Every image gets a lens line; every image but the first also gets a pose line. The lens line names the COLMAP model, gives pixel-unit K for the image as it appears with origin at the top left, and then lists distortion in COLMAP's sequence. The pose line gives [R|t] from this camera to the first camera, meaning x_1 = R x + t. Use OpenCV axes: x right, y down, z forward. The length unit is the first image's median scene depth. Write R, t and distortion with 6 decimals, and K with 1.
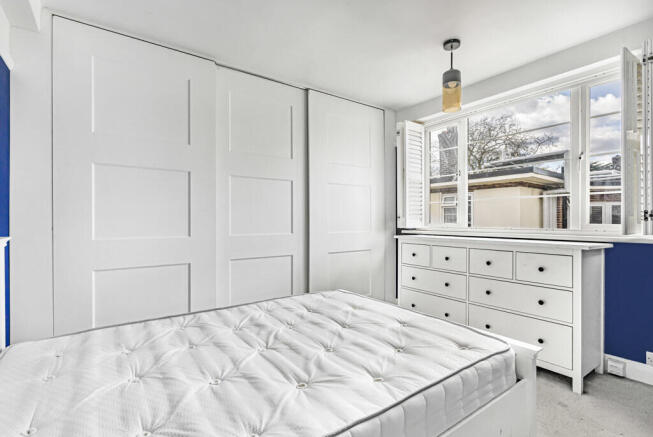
lens RADIAL K [[314.8, 0, 328.2], [0, 314.8, 216.3], [0, 0, 1]] dist [0.001786, 0.001260]
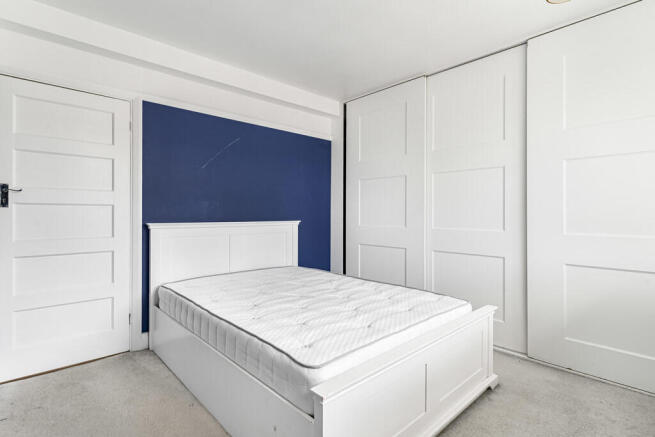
lens RADIAL K [[315.8, 0, 327.2], [0, 315.8, 217.9], [0, 0, 1]] dist [0.001786, 0.001260]
pose [[0.096994, 0.016527, -0.995148, 0.744670], [0.001620, 0.999858, 0.016764, 0.006689], [0.995284, -0.003239, 0.096953, 0.521770]]
